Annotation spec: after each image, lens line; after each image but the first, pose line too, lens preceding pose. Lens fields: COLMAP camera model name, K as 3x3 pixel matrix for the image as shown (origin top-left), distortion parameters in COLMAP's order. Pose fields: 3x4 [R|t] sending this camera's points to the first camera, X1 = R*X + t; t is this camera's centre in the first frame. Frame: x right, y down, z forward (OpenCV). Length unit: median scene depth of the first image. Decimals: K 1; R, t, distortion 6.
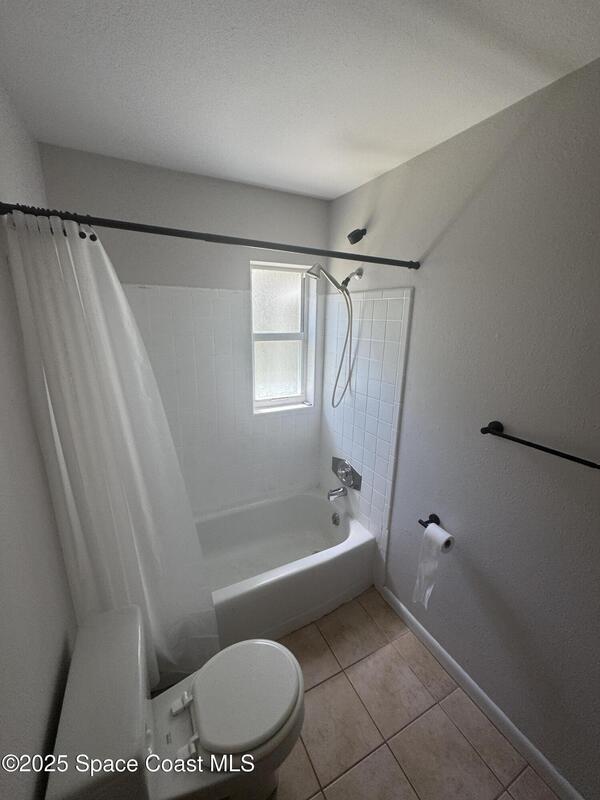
lens RADIAL K [[320.1, 0, 299.8], [0, 320.1, 398.8], [0, 0, 1]] dist [-0.003431, 0.000565]
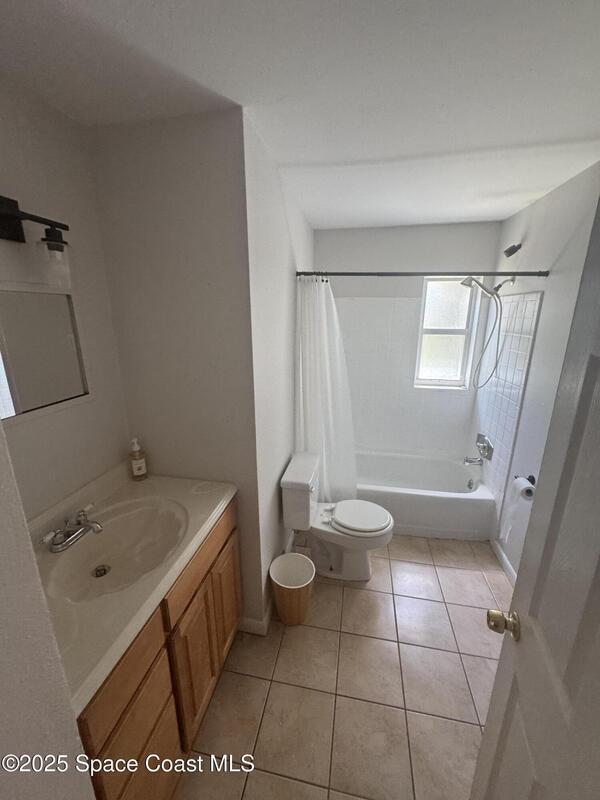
lens RADIAL K [[320.1, 0, 299.6], [0, 320.1, 399.4], [0, 0, 1]] dist [-0.003431, 0.000565]
pose [[0.791539, 0.145803, -0.593471, 0.335539], [-0.146232, 0.988099, 0.047719, 0.121169], [0.593365, 0.049013, 0.803440, -0.448878]]
